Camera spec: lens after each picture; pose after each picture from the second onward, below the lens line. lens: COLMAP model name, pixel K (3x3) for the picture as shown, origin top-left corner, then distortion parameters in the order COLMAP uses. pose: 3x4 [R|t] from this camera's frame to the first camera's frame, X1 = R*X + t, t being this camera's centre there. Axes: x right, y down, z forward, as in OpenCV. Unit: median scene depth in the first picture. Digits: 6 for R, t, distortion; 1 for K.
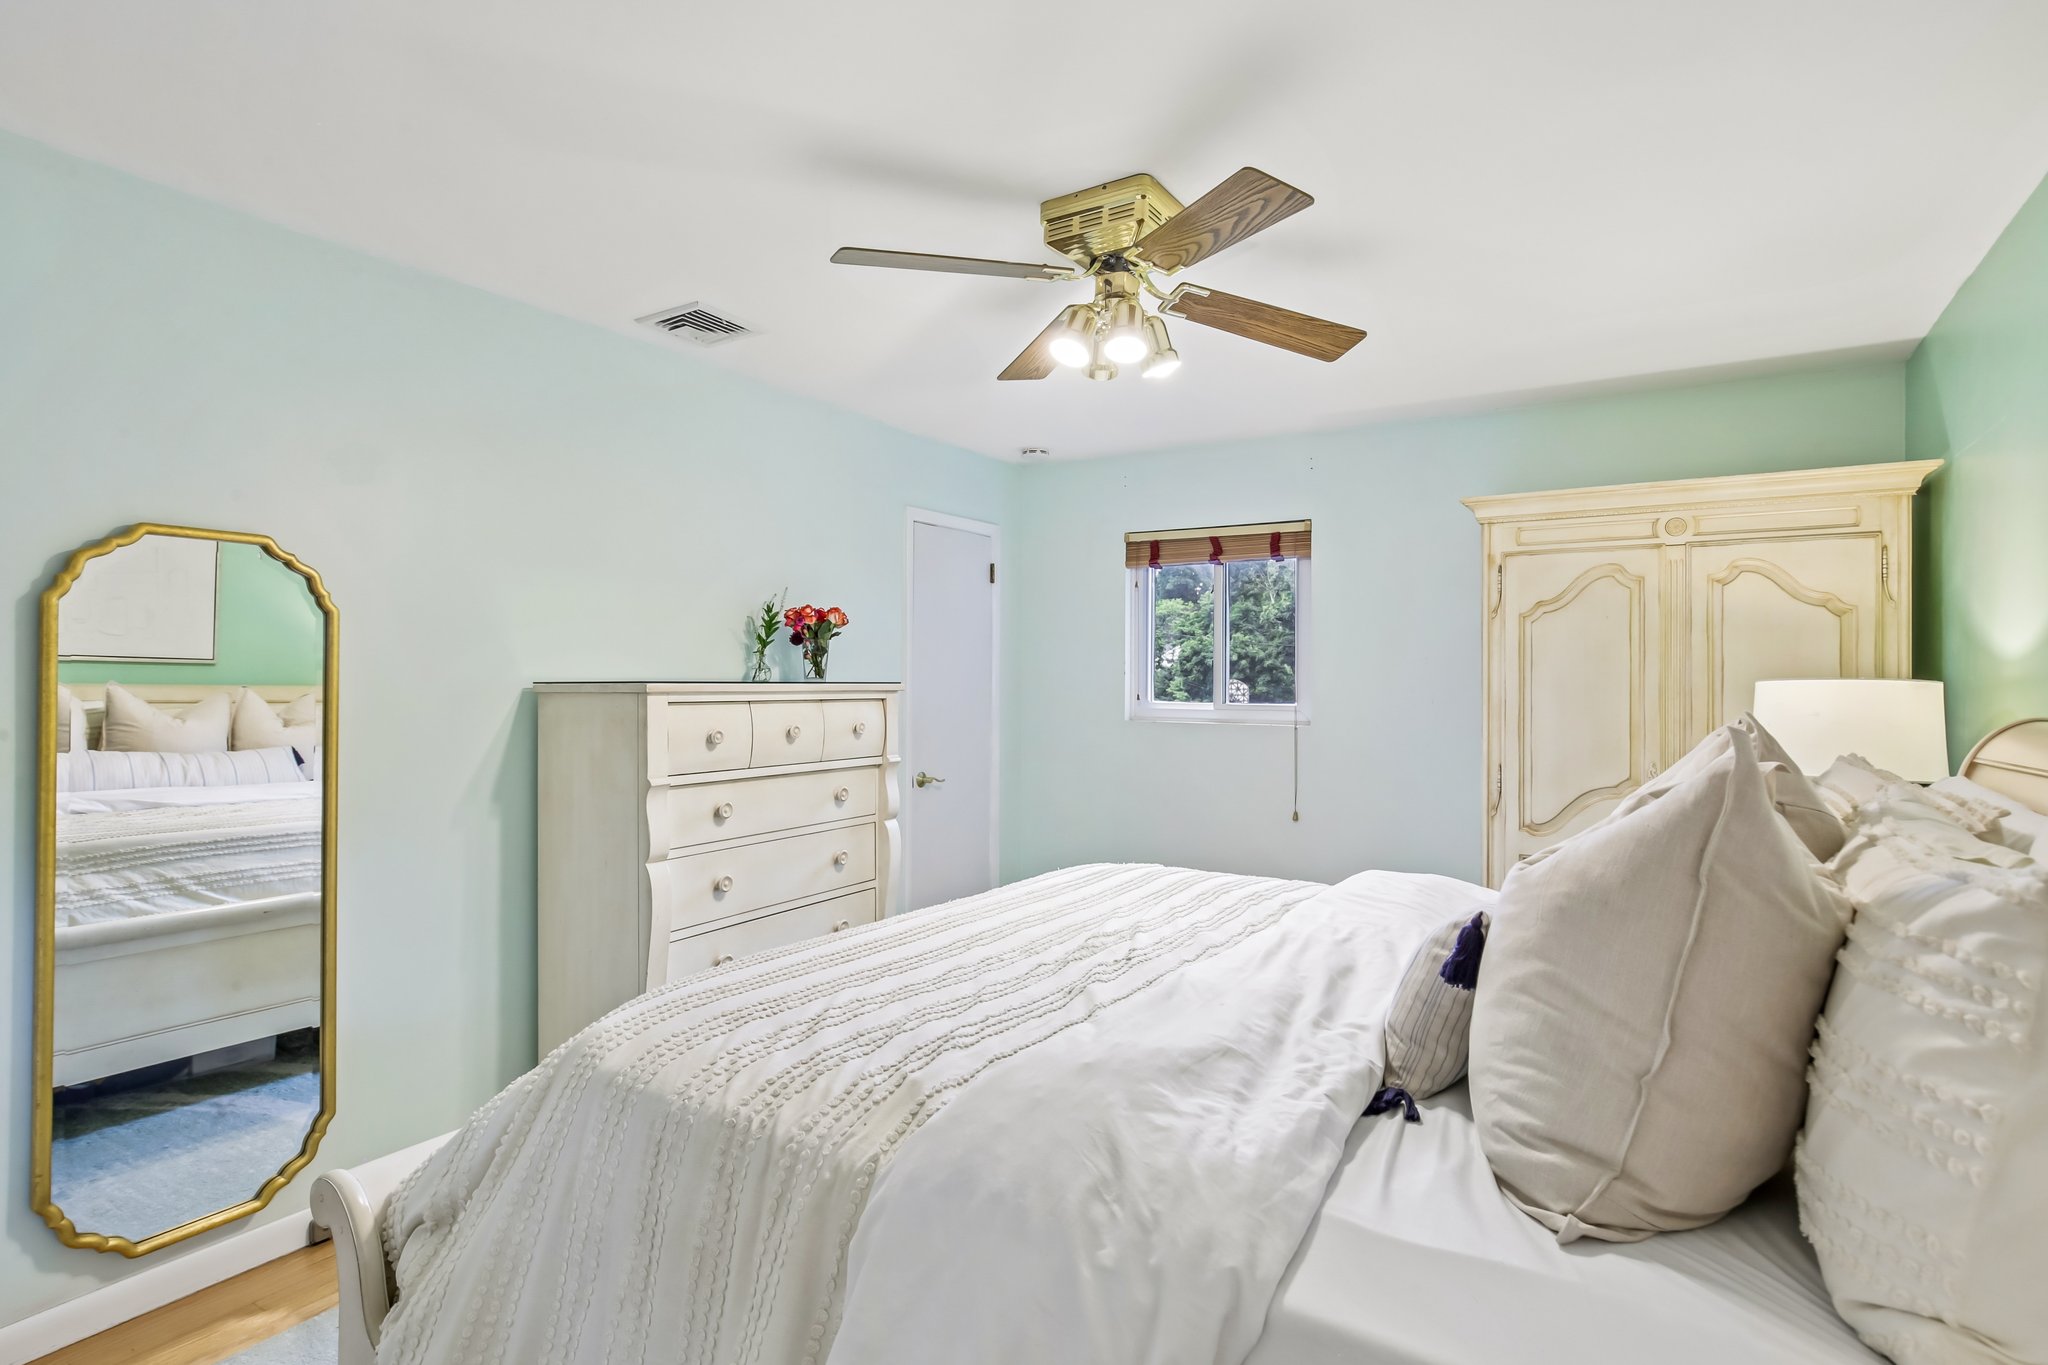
lens RADIAL K [[1013.1, 0, 1012.7], [0, 1013.1, 674.5], [0, 0, 1]] dist [-0.002087, 0.000971]
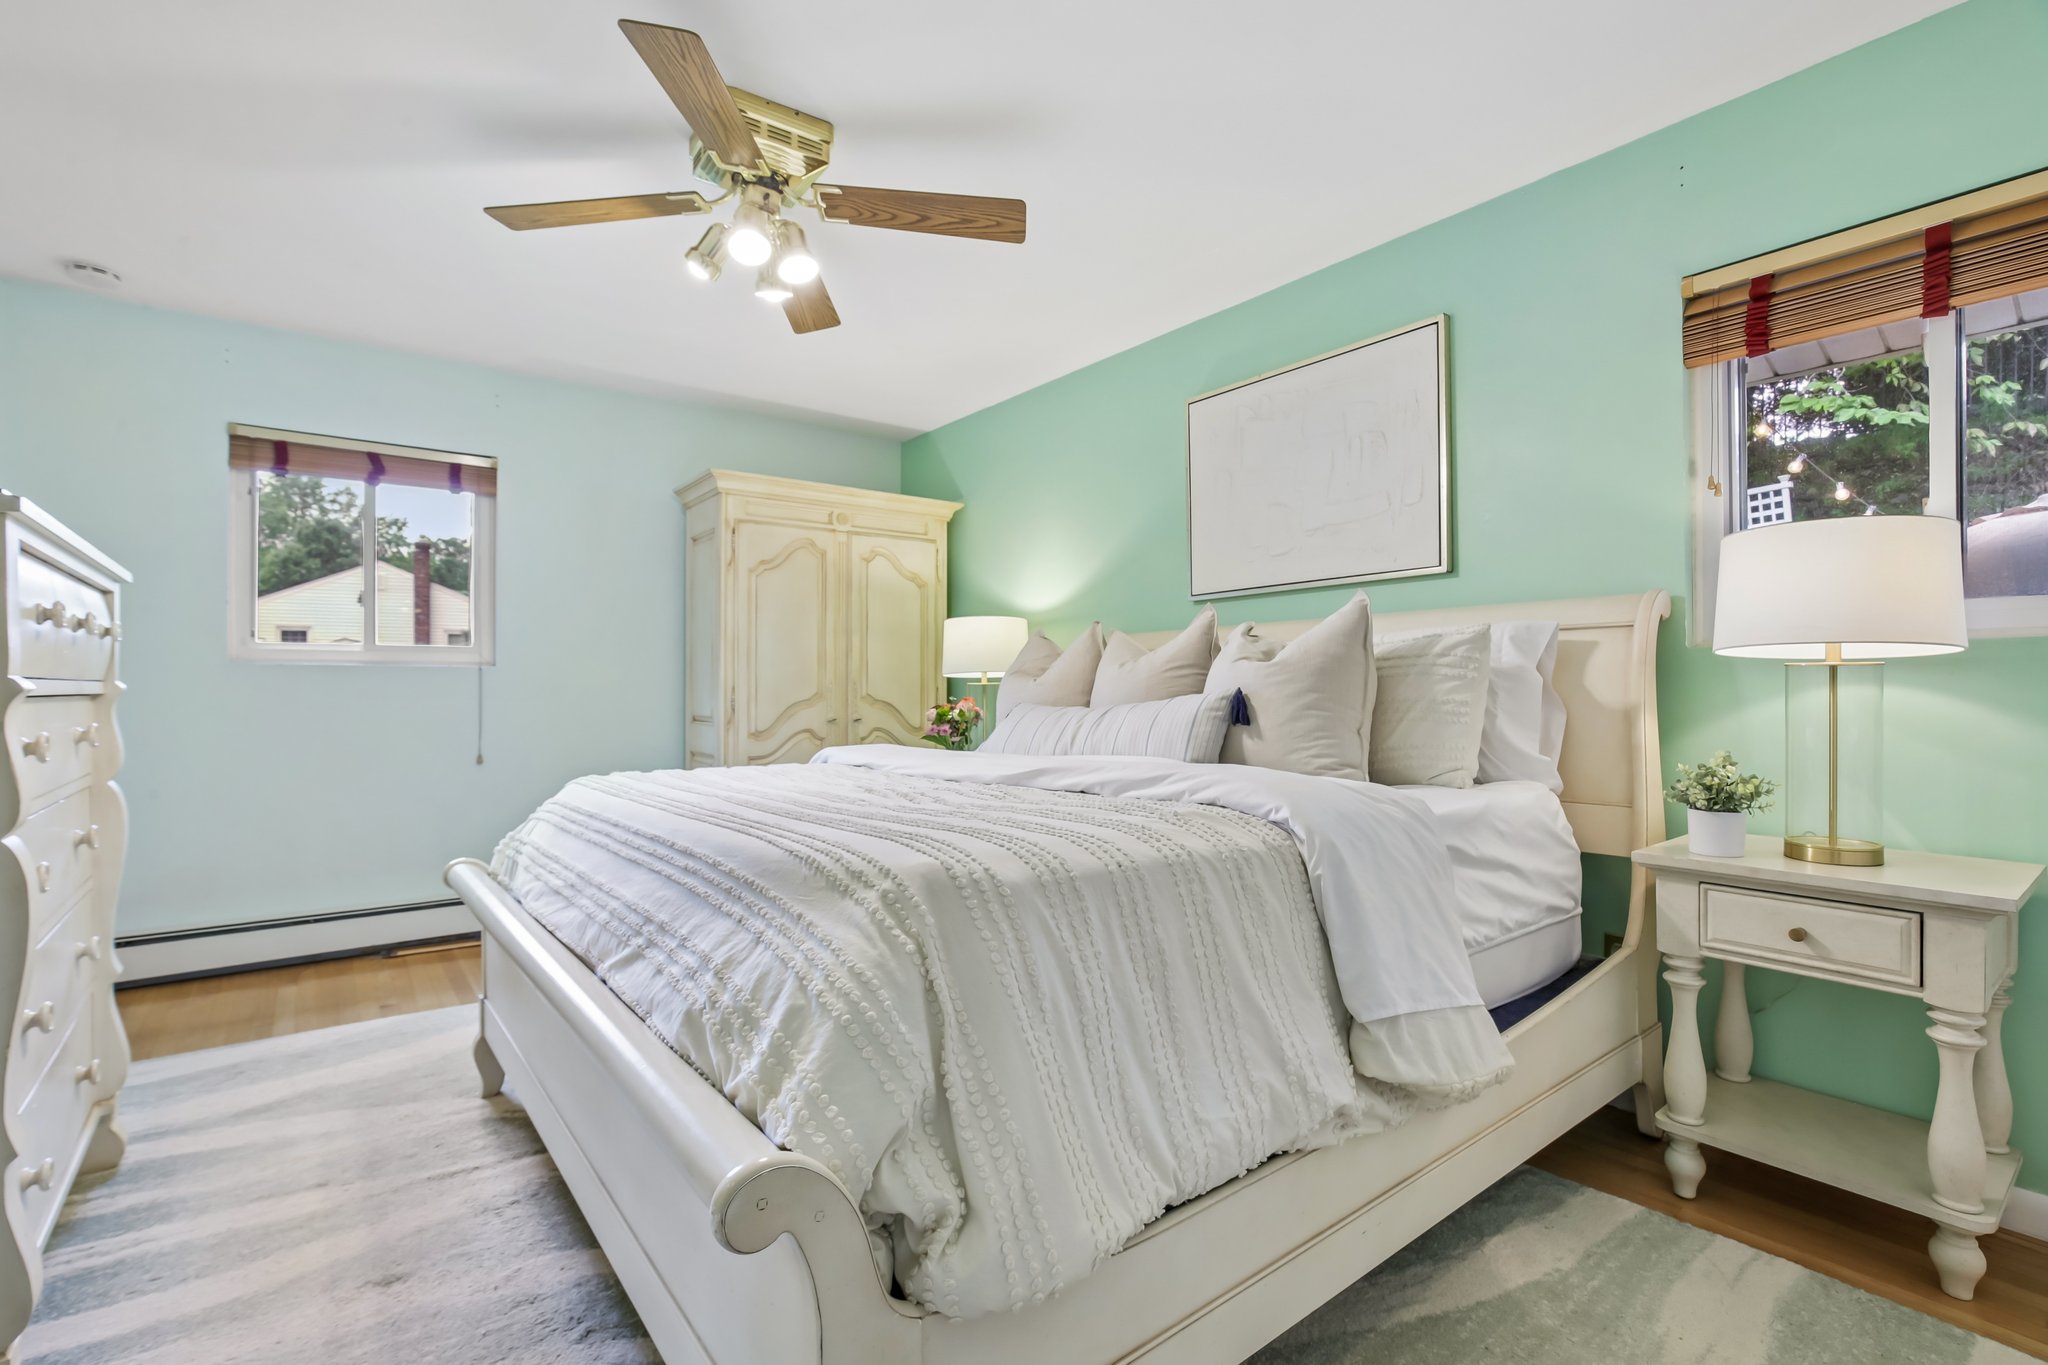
lens RADIAL K [[939.1, 0, 1006.6], [0, 939.1, 684.9], [0, 0, 1]] dist [-0.020966, 0.006996]
pose [[0.359401, -0.002870, 0.933179, -0.518684], [-0.006930, 0.999959, 0.005745, 0.083185], [-0.933158, -0.008532, 0.359366, 0.289232]]
